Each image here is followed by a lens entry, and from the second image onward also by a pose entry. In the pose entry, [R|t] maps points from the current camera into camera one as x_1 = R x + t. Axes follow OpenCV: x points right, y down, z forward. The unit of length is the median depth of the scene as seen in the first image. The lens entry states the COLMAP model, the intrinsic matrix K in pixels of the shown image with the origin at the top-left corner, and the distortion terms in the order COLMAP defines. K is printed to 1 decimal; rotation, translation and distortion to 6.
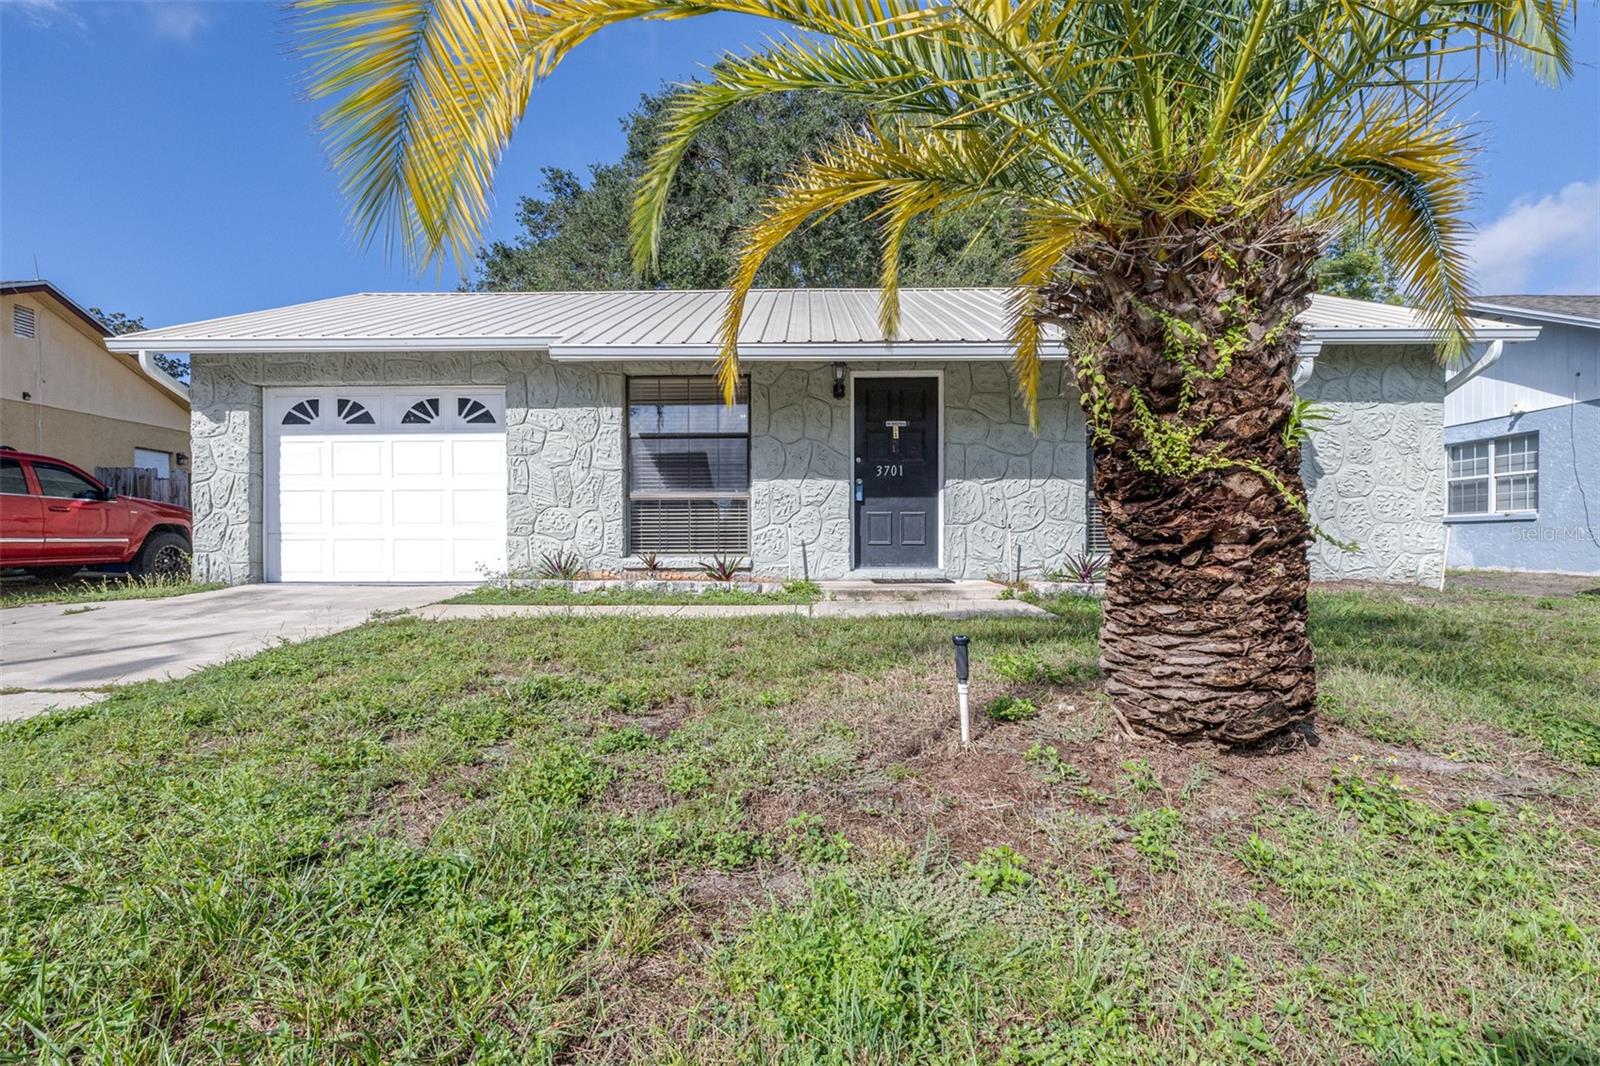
lens RADIAL K [[746.6, 0, 783.2], [0, 746.6, 526.2], [0, 0, 1]] dist [0.000807, 0.000124]
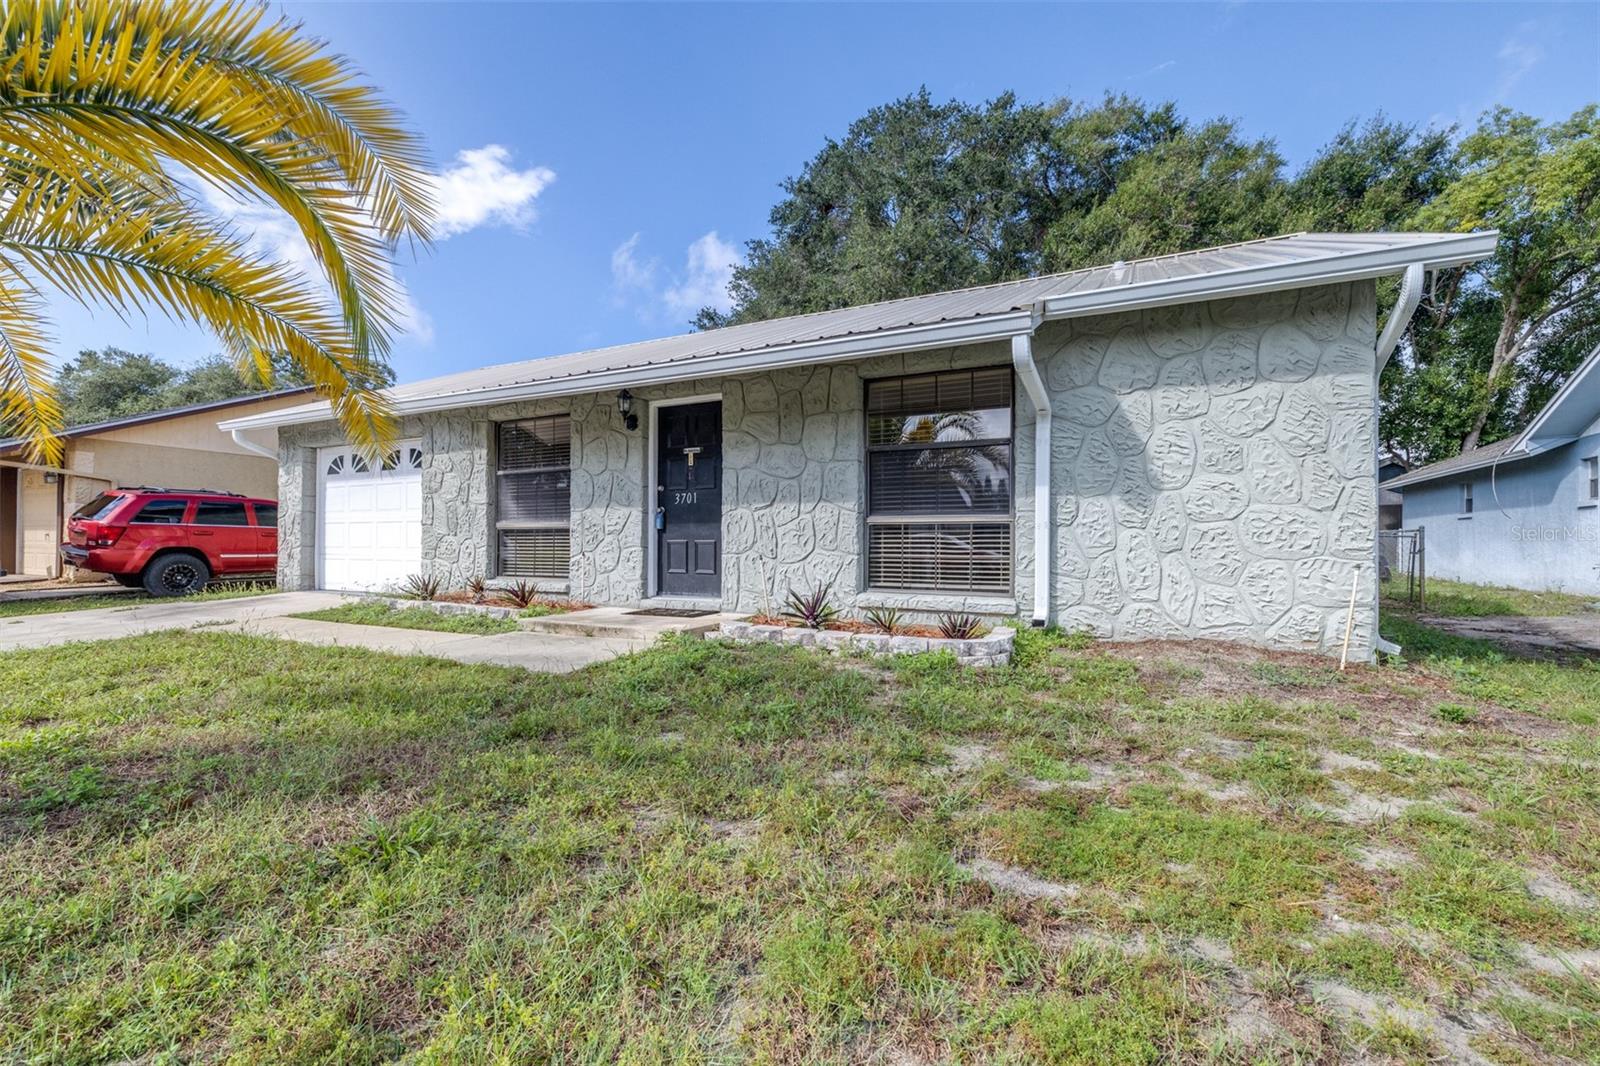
lens RADIAL K [[654.4, 0, 791.7], [0, 654.4, 517.3], [0, 0, 1]] dist [0.000180, 0.000640]
pose [[0.909339, -0.012196, -0.415877, 0.631280], [0.002393, 0.999707, -0.024084, -0.027634], [0.416049, 0.020905, 0.909102, 0.269147]]
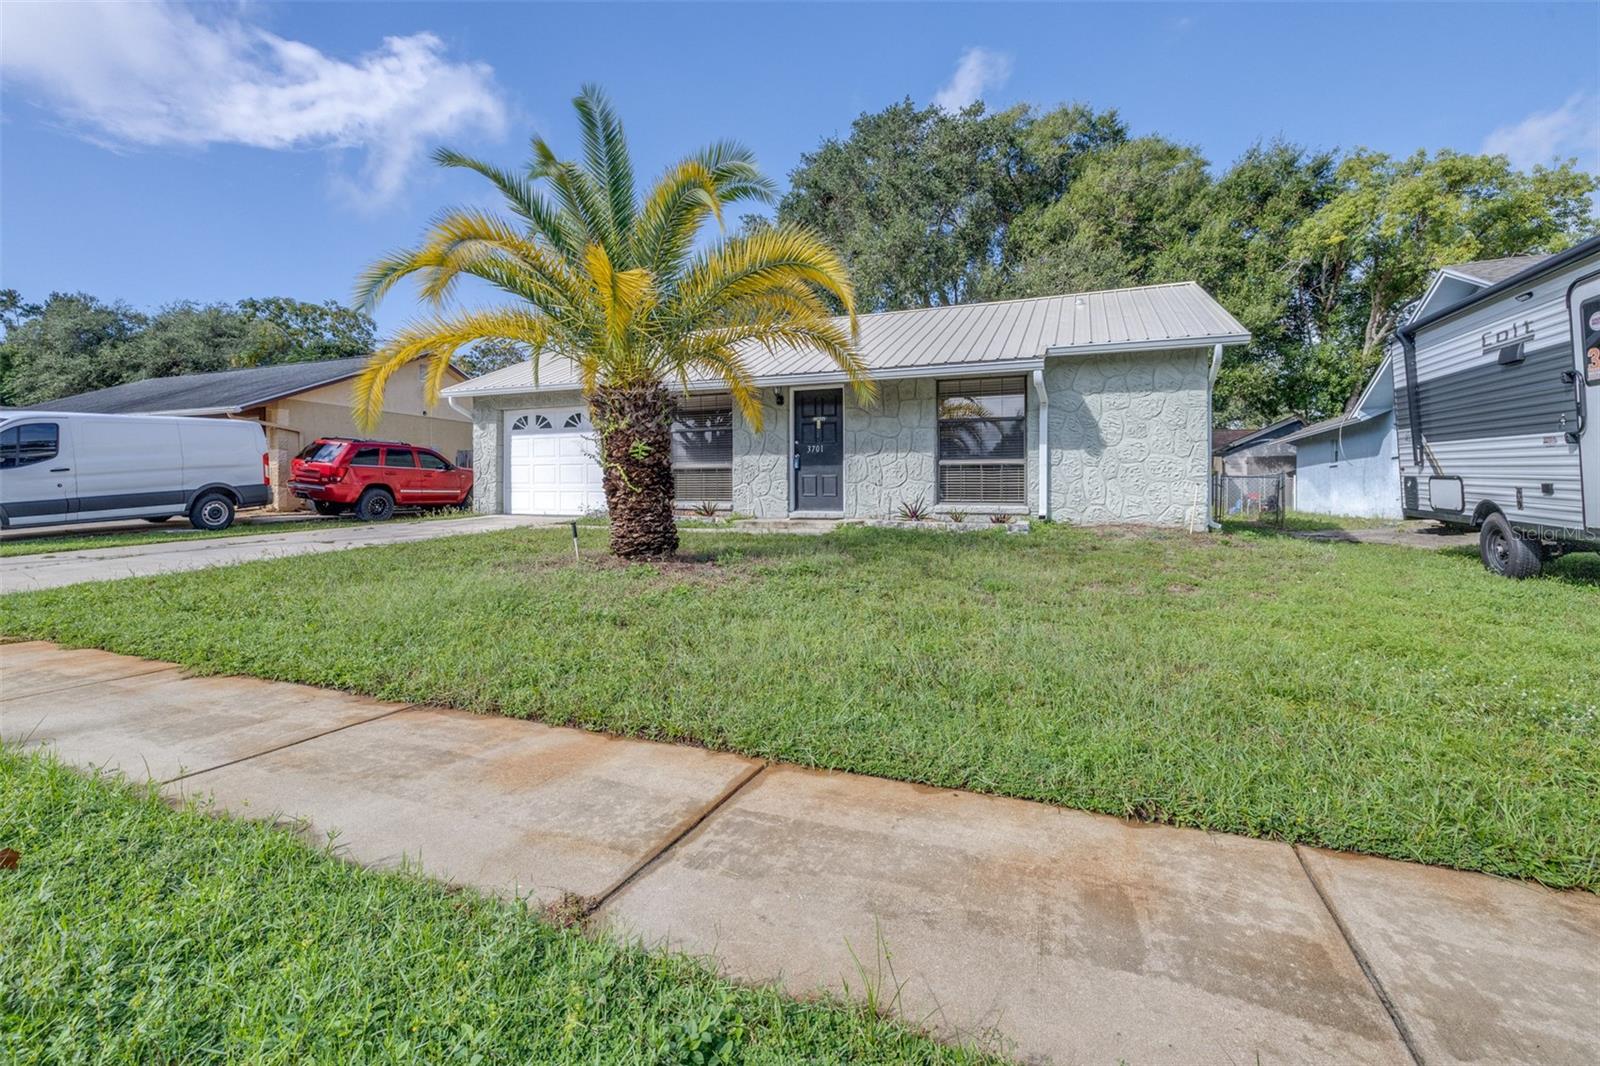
lens RADIAL K [[687.3, 0, 765.4], [0, 687.3, 459.7], [0, 0, 1]] dist [-0.001791, -0.000641]
pose [[0.929683, -0.012927, -0.368134, 0.578124], [0.000145, 0.999397, -0.034727, -0.001166], [0.368361, 0.032232, 0.929124, -0.384315]]
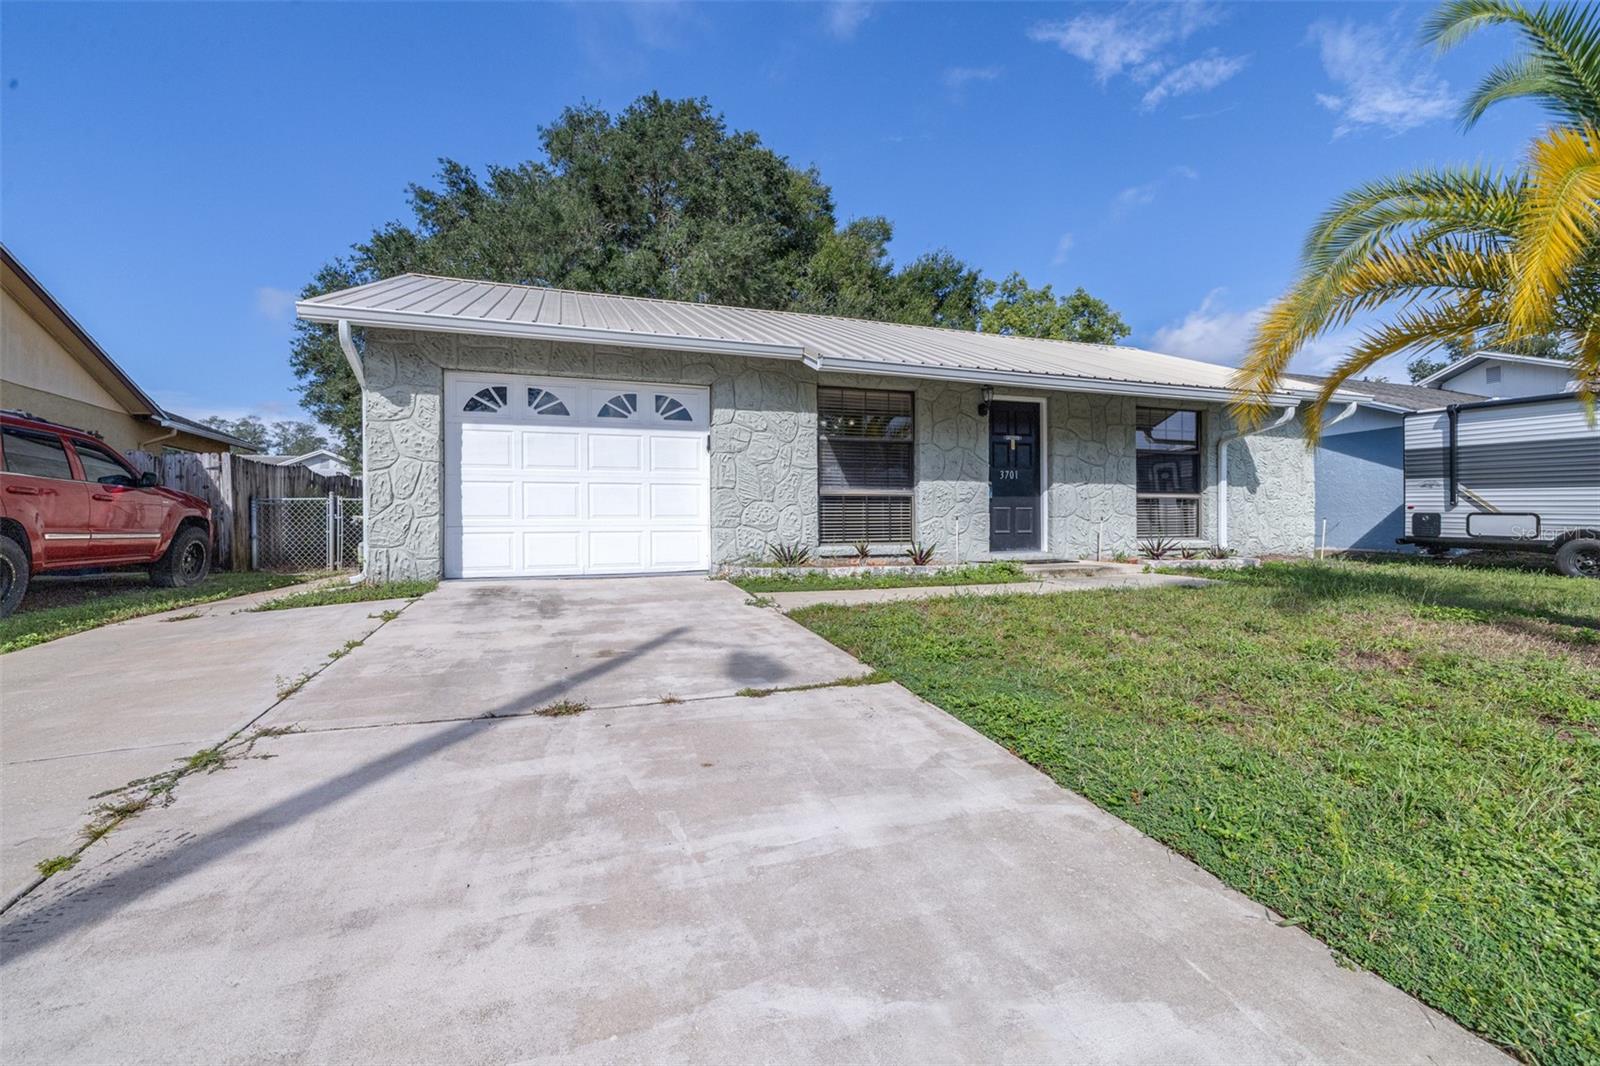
lens RADIAL K [[654.4, 0, 791.7], [0, 654.4, 517.3], [0, 0, 1]] dist [0.000180, 0.000640]
pose [[0.938695, 0.000701, 0.344747, -0.586635], [0.001025, 0.999988, -0.004827, 0.002478], [-0.344747, 0.004884, 0.938683, 0.085269]]
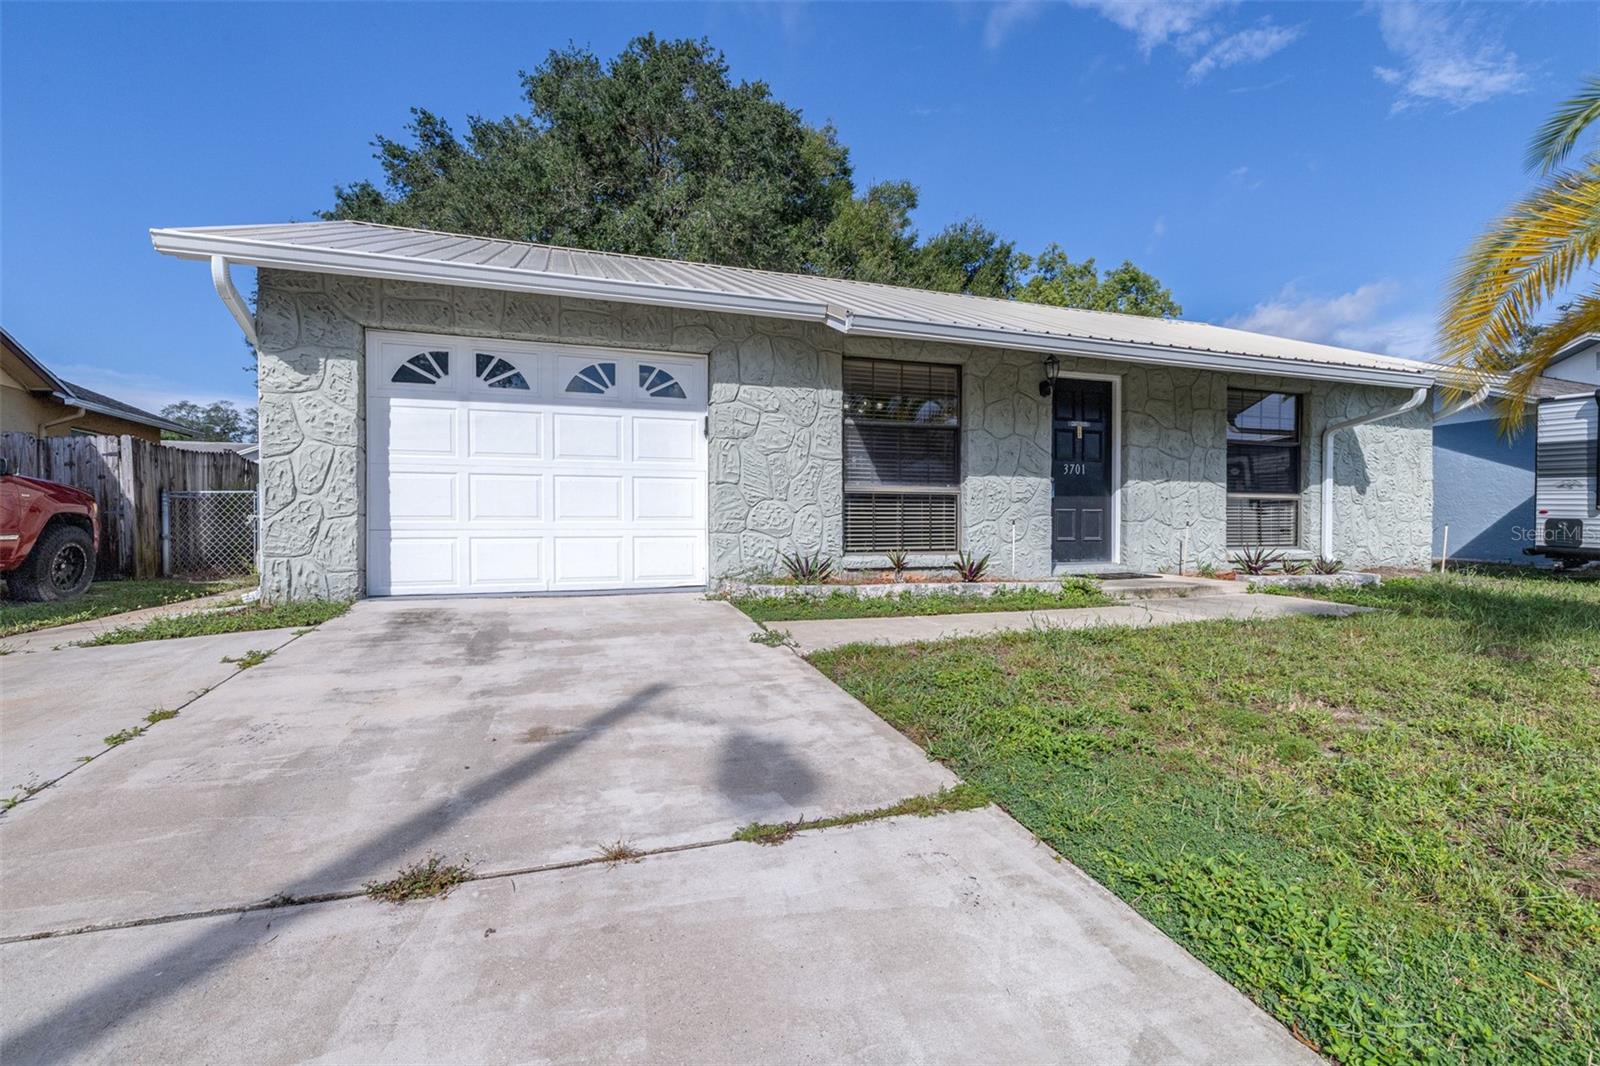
lens RADIAL K [[691.1, 0, 798.5], [0, 691.1, 524.9], [0, 0, 1]] dist [0.001307, -0.000382]
pose [[0.939767, 0.002131, 0.341810, -0.545321], [-0.006534, 0.999910, 0.011731, -0.006165], [-0.341754, -0.013258, 0.939696, 0.228259]]
